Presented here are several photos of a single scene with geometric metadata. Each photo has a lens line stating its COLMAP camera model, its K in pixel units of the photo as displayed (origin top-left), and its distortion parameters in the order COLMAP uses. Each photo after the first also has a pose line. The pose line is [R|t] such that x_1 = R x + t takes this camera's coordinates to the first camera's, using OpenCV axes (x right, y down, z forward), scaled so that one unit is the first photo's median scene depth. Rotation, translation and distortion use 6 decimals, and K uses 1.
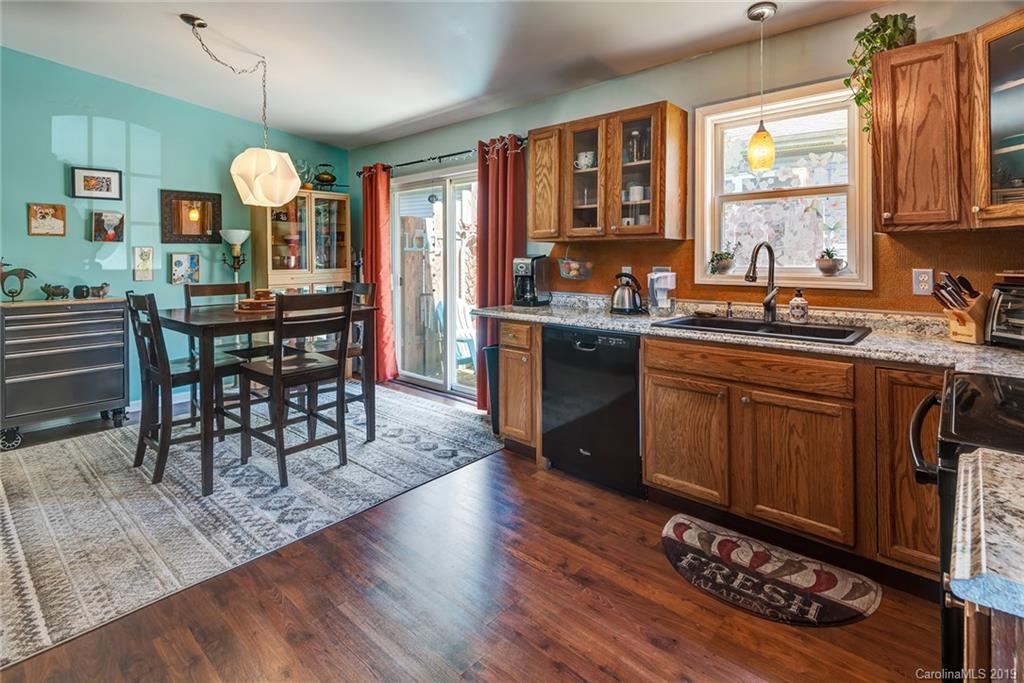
lens RADIAL K [[491.1, 0, 529.5], [0, 491.1, 260.6], [0, 0, 1]] dist [0.002270, -0.008018]
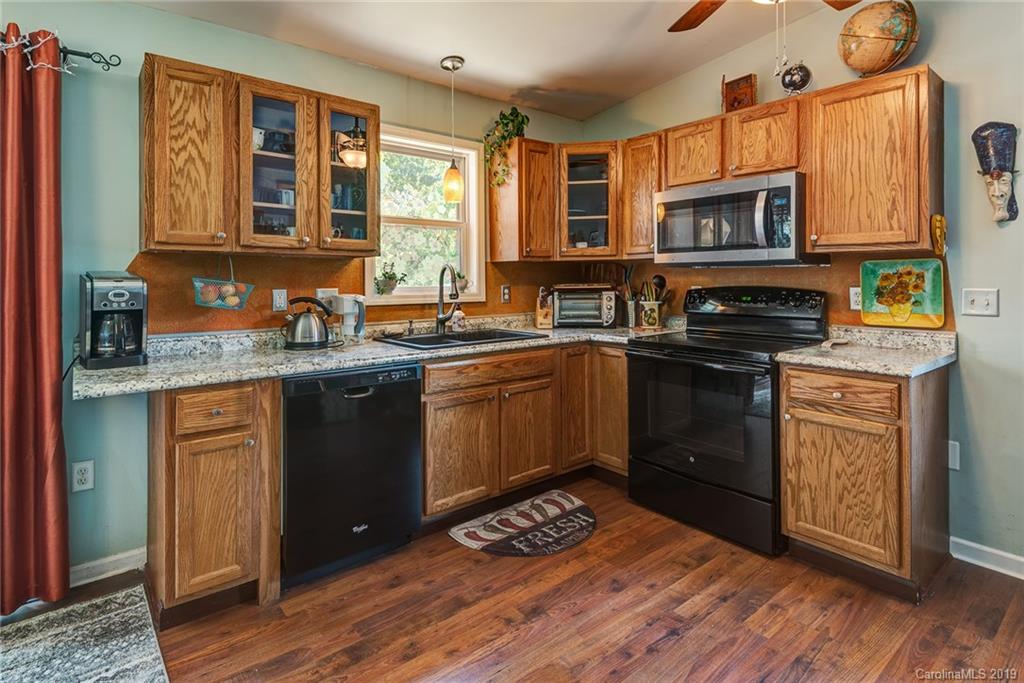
lens RADIAL K [[526.9, 0, 465.3], [0, 526.9, 283.5], [0, 0, 1]] dist [0.022482, -0.016126]
pose [[0.190364, -0.007816, 0.981683, -0.478573], [0.007456, 0.999951, 0.006516, -0.000535], [-0.981685, 0.006079, 0.190413, 0.478350]]
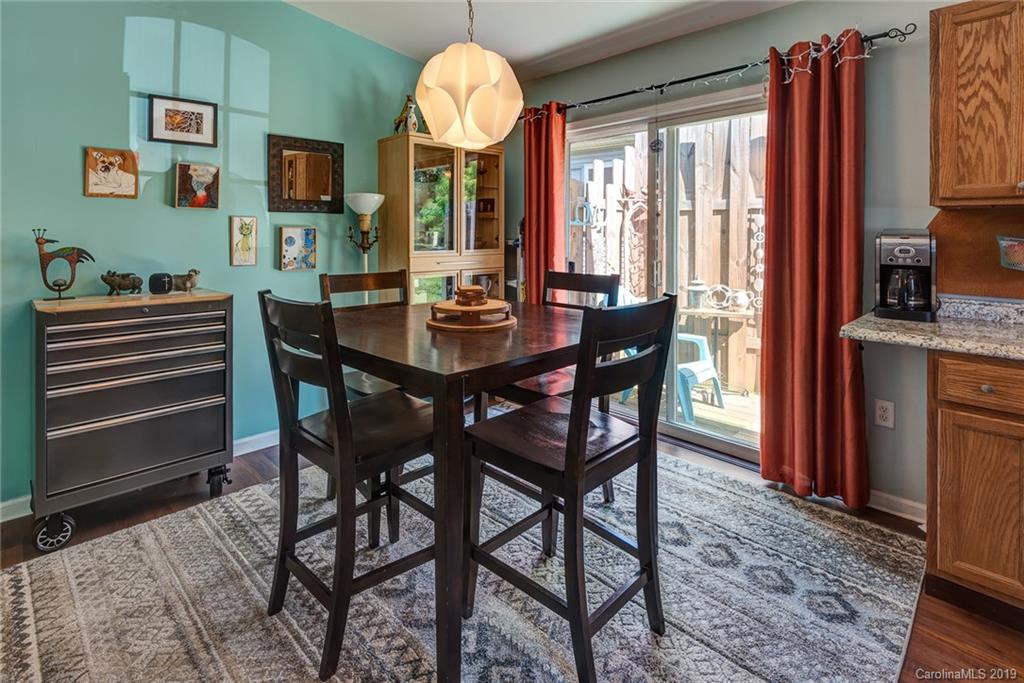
lens RADIAL K [[498.2, 0, 528.2], [0, 498.2, 232.7], [0, 0, 1]] dist [0.000444, -0.000289]
pose [[0.998028, 0.005921, -0.062497, -0.385325], [-0.006690, 0.999904, -0.012101, 0.001022], [0.062419, 0.012495, 0.997972, 0.365860]]
